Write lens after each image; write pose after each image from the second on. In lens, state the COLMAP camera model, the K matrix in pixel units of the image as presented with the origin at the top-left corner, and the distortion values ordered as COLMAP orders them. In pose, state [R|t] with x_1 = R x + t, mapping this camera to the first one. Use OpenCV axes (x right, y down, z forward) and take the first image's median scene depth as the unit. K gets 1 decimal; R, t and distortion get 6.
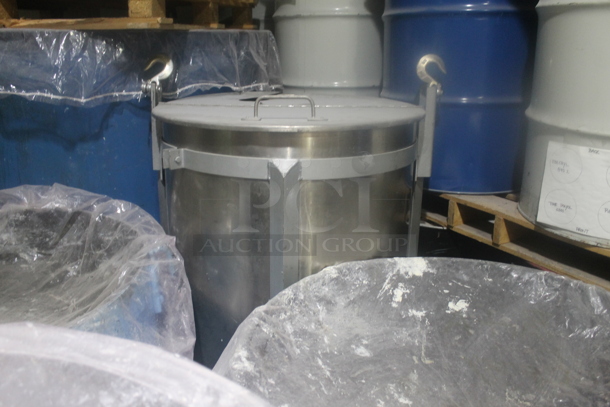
lens RADIAL K [[519.2, 0, 303.7], [0, 519.2, 205.8], [0, 0, 1]] dist [-0.150596, 0.109290]
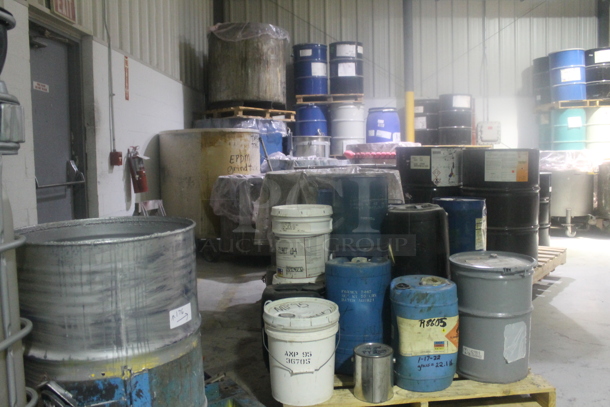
lens RADIAL K [[519.2, 0, 304.4], [0, 519.2, 207.1], [0, 0, 1]] dist [-0.150596, 0.109290]
pose [[0.565869, -0.086861, 0.819907, -4.414725], [0.263124, 0.961461, -0.079742, 0.905083], [-0.781382, 0.260861, 0.566916, -1.790491]]
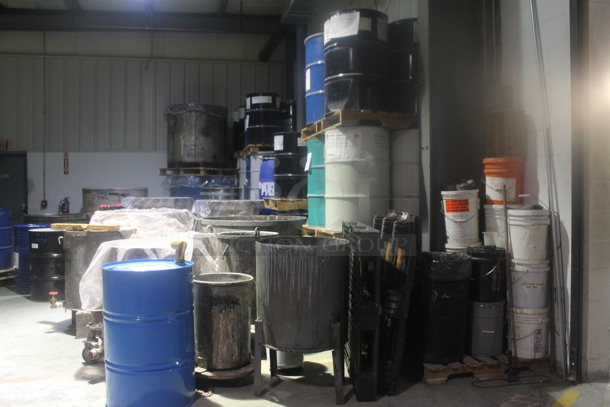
lens RADIAL K [[519.2, 0, 307.4], [0, 519.2, 201.9], [0, 0, 1]] dist [-0.150596, 0.109290]
pose [[0.947292, 0.005240, -0.320328, 2.824929], [-0.093896, 0.960500, -0.261962, 1.448386], [0.306302, 0.278232, 0.910366, -4.141372]]
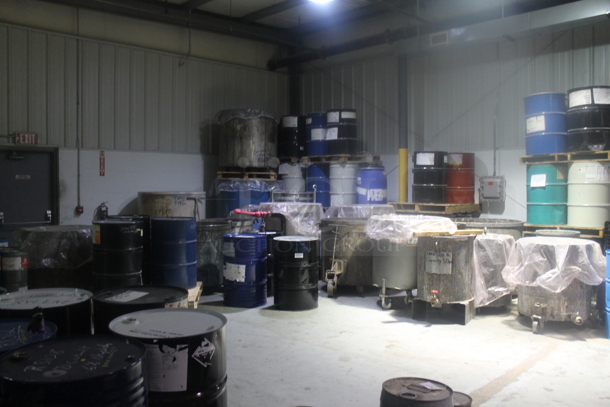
lens RADIAL K [[519.2, 0, 303.1], [0, 519.2, 200.6], [0, 0, 1]] dist [-0.150596, 0.109290]
pose [[0.978678, -0.001574, 0.205396, -1.234603], [0.057018, 0.962752, -0.264307, 1.610814], [-0.197329, 0.270382, 0.942313, -5.062019]]
